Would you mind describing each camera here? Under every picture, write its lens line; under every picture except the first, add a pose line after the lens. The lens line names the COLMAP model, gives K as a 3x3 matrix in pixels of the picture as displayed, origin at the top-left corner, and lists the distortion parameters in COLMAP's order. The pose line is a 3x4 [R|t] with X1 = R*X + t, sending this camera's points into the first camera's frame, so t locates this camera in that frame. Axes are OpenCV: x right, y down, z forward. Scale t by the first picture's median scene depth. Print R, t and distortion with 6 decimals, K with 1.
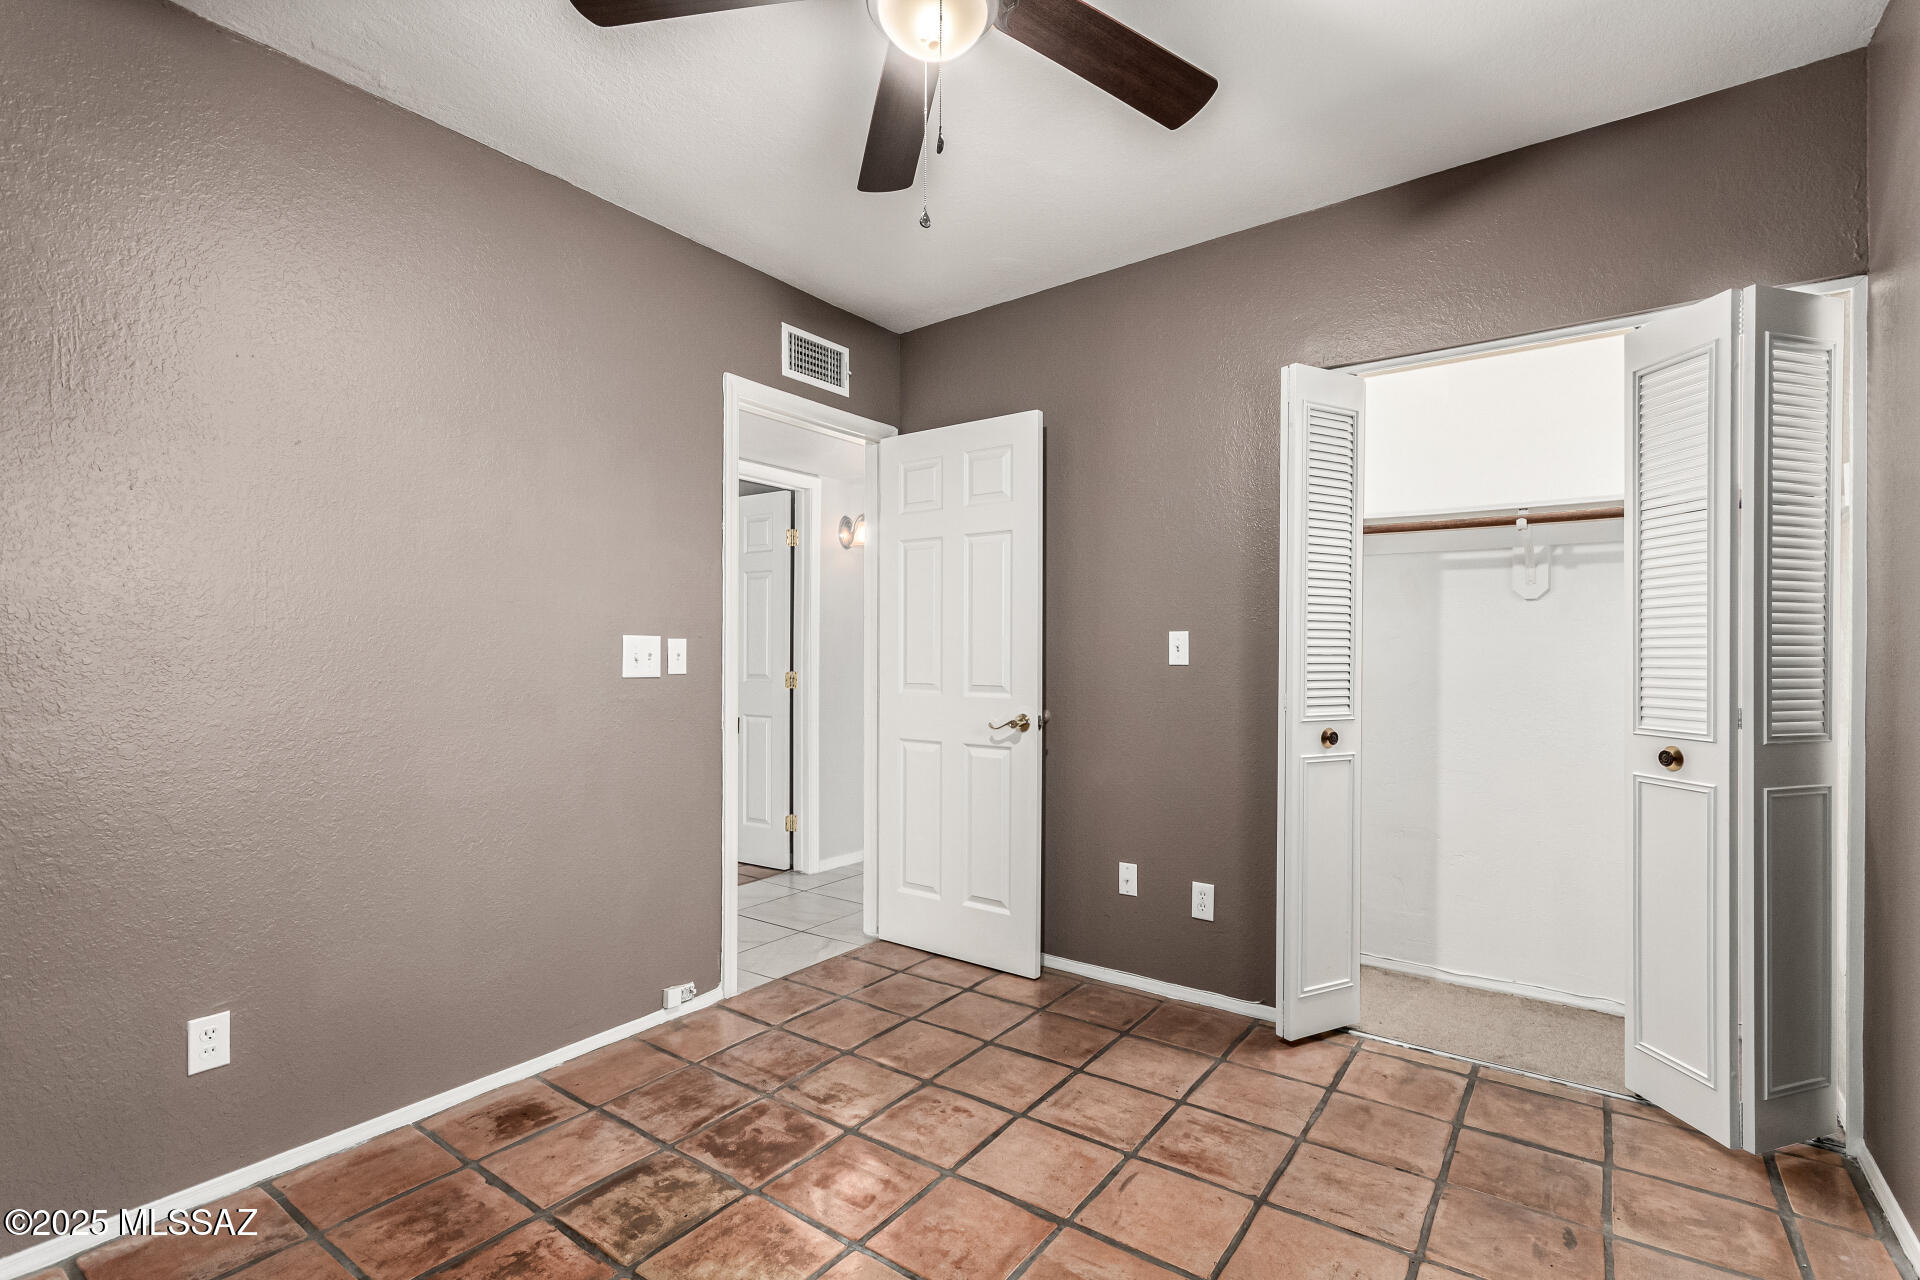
lens RADIAL K [[897.9, 0, 974.5], [0, 897.9, 649.5], [0, 0, 1]] dist [-0.000976, 0.001734]
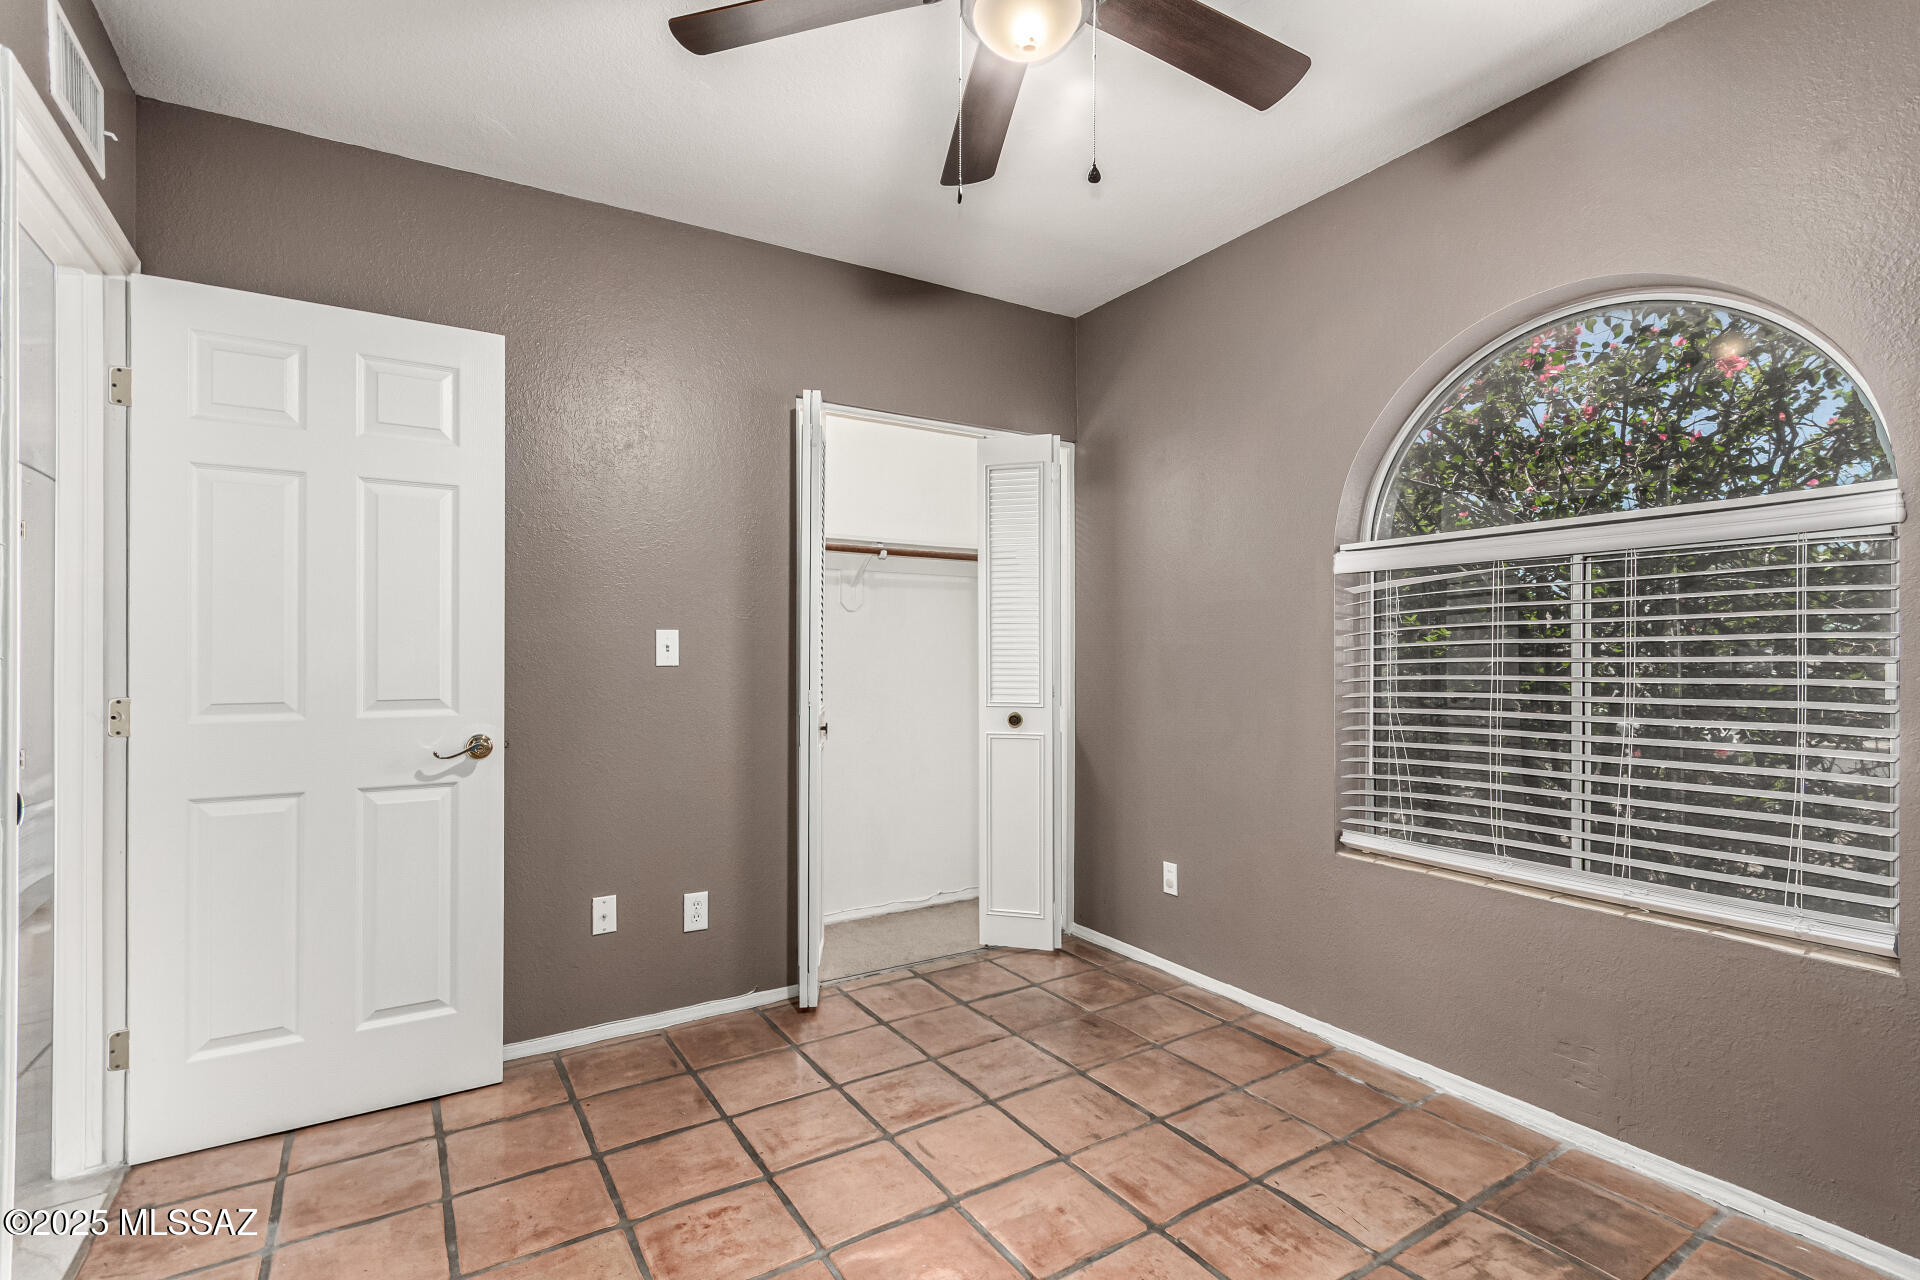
lens RADIAL K [[897.9, 0, 987.3], [0, 897.9, 641.3], [0, 0, 1]] dist [-0.000976, 0.001734]
pose [[0.355563, 0.009452, 0.934605, -0.593336], [-0.003337, 0.999955, -0.008843, -0.001347], [-0.934646, 0.000025, 0.355579, 0.407400]]
